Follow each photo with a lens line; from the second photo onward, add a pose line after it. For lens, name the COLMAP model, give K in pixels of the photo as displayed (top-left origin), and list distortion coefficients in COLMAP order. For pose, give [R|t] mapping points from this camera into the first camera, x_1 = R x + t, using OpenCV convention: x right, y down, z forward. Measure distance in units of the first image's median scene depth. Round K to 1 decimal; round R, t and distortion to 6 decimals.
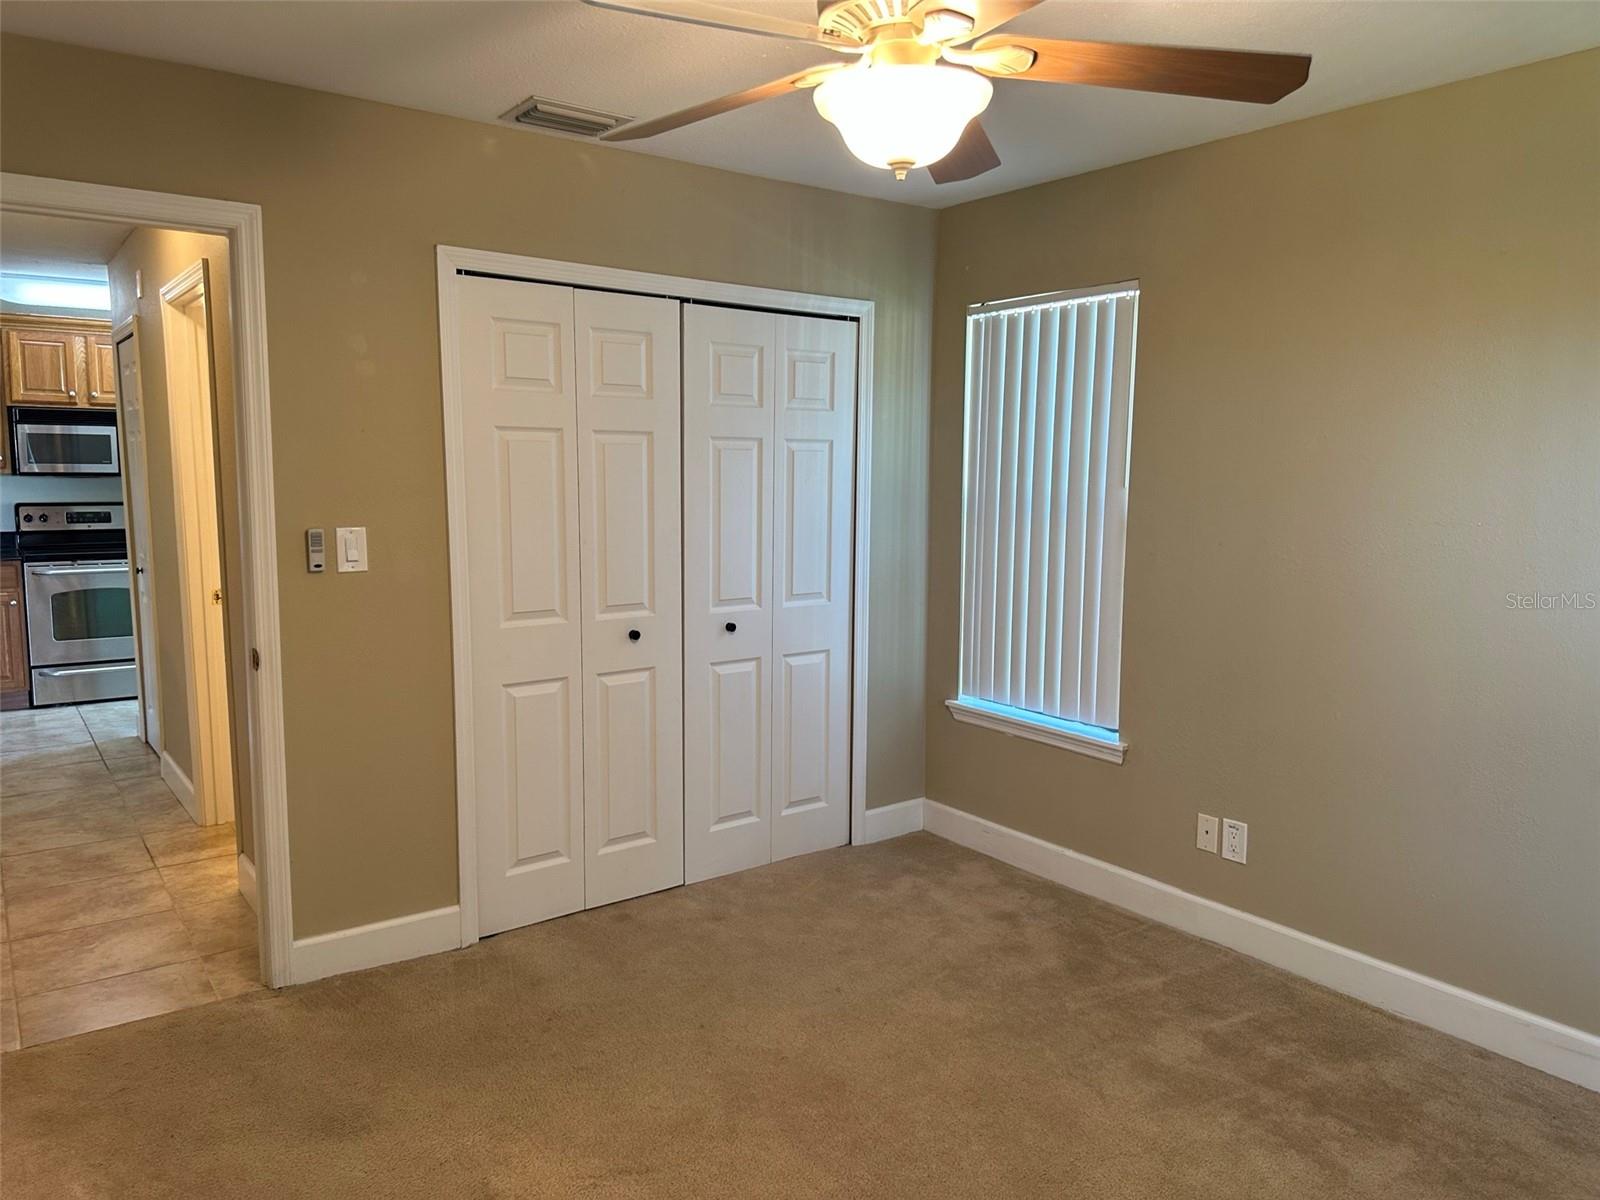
lens RADIAL K [[1128.9, 0, 795.8], [0, 1128.9, 600.6], [0, 0, 1]] dist [0.066216, -0.082715]
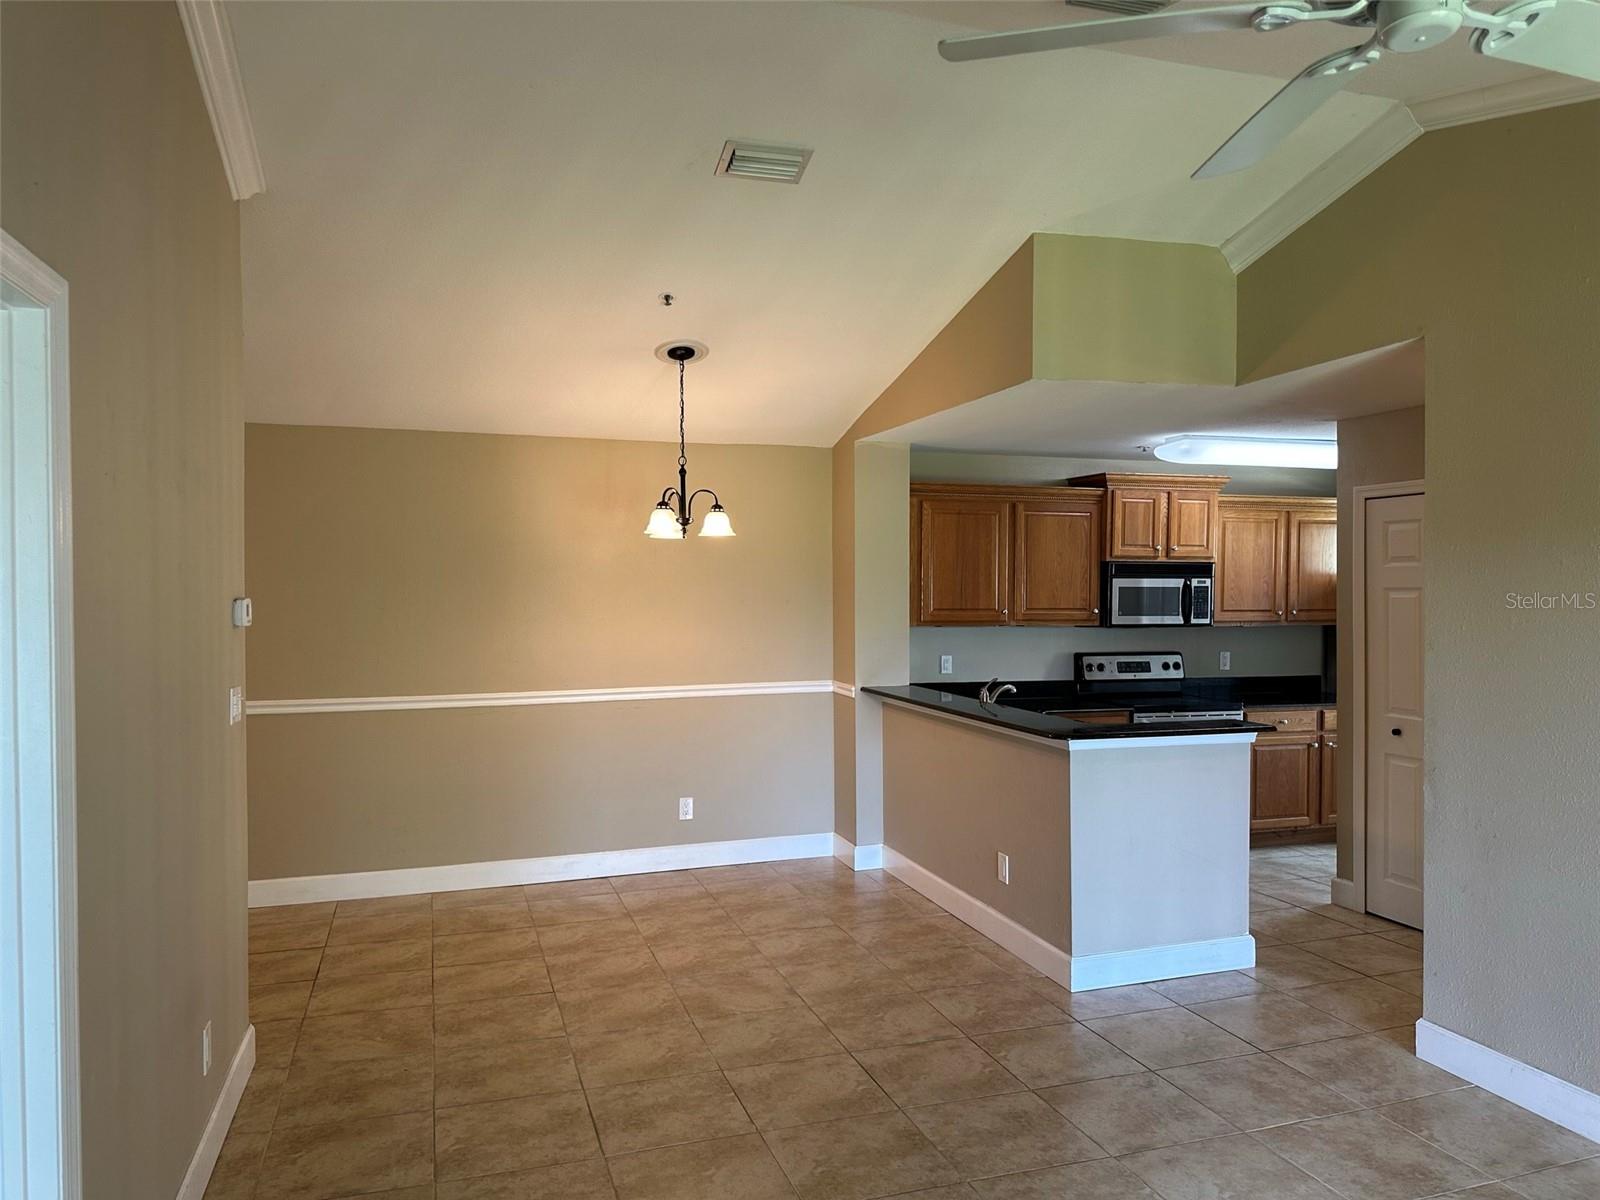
lens RADIAL K [[1128.9, 0, 789.0], [0, 1128.9, 613.3], [0, 0, 1]] dist [0.066216, -0.082715]
pose [[0.941725, -0.002223, -0.336378, -0.601815], [-0.030751, 0.995222, -0.092668, -0.017967], [0.334976, 0.097612, 0.937157, -0.060123]]
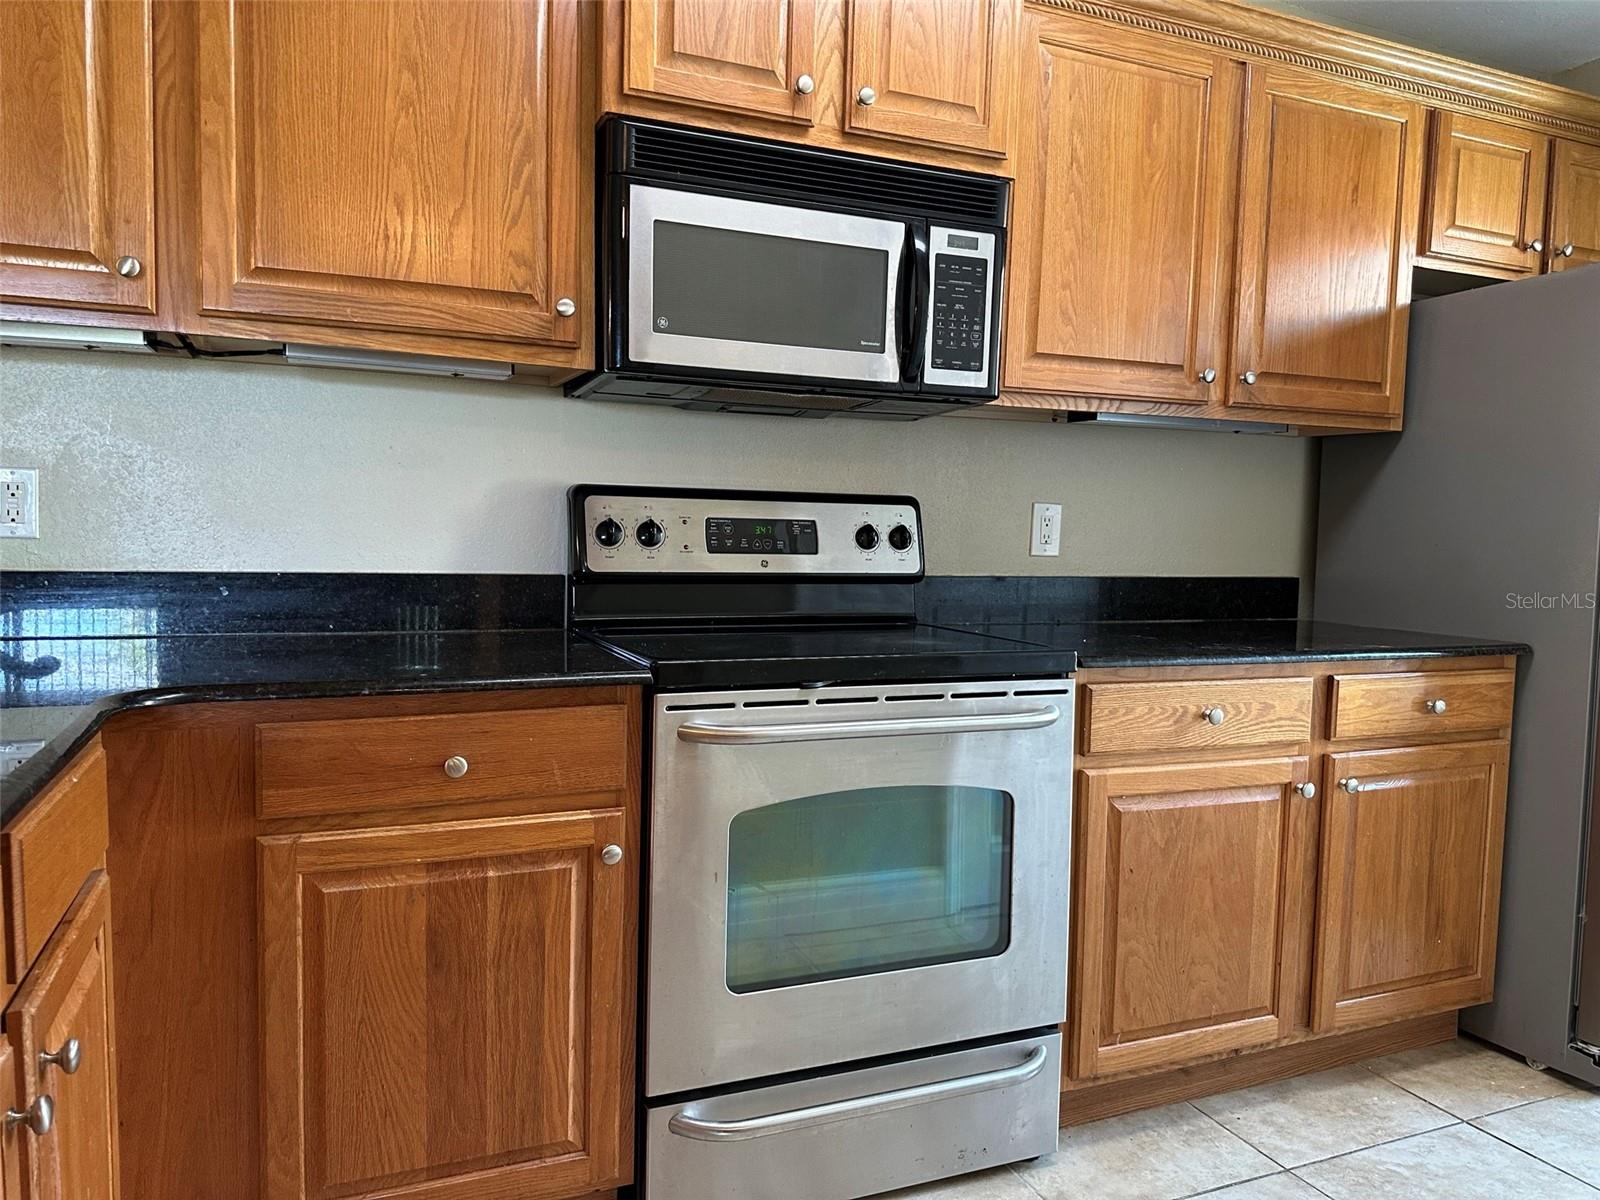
lens RADIAL K [[1128.9, 0, 785.2], [0, 1128.9, 613.4], [0, 0, 1]] dist [0.066216, -0.082715]
pose [[0.969743, 0.026518, -0.242682, -0.566207], [-0.036505, 0.998658, -0.036750, -0.041525], [0.241382, 0.044497, 0.969410, 0.734879]]
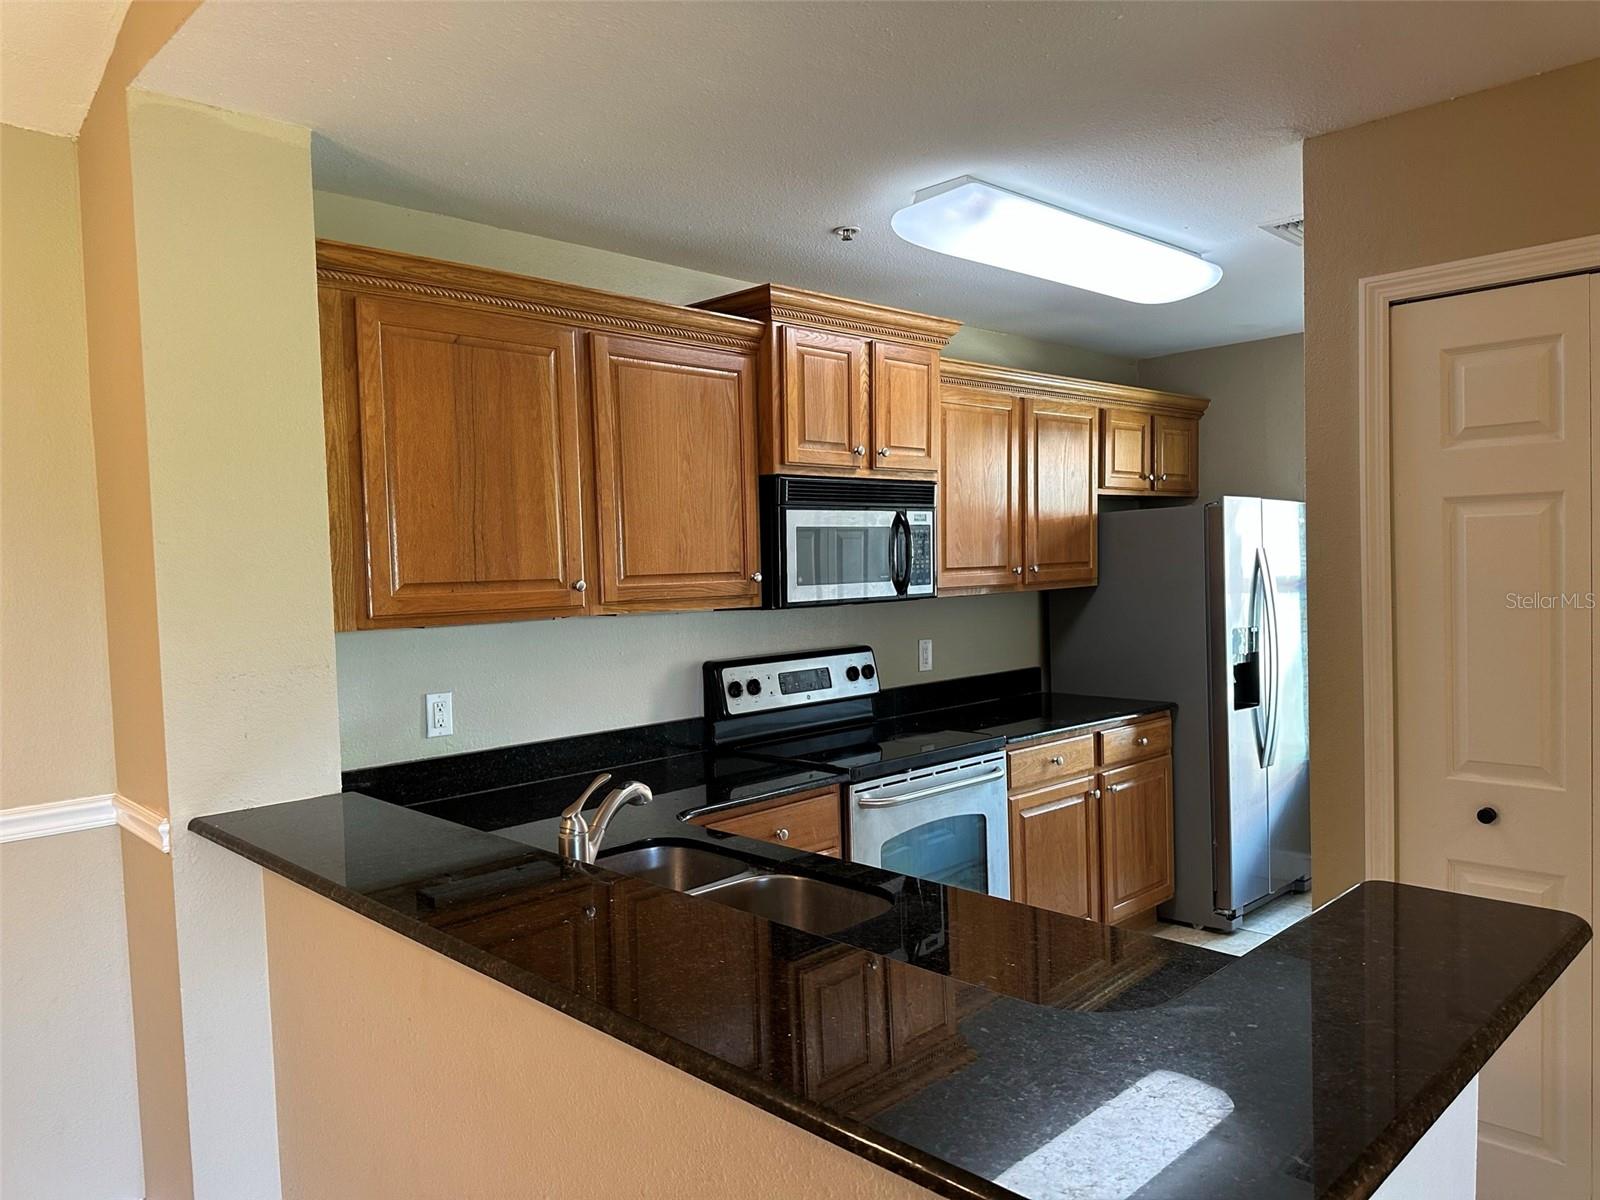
lens RADIAL K [[1128.9, 0, 809.4], [0, 1128.9, 609.3], [0, 0, 1]] dist [0.066216, -0.082715]
pose [[0.990902, -0.044215, 0.127115, -0.724800], [0.053435, 0.996111, -0.070057, -0.072995], [-0.123523, 0.076212, 0.989411, 0.495646]]
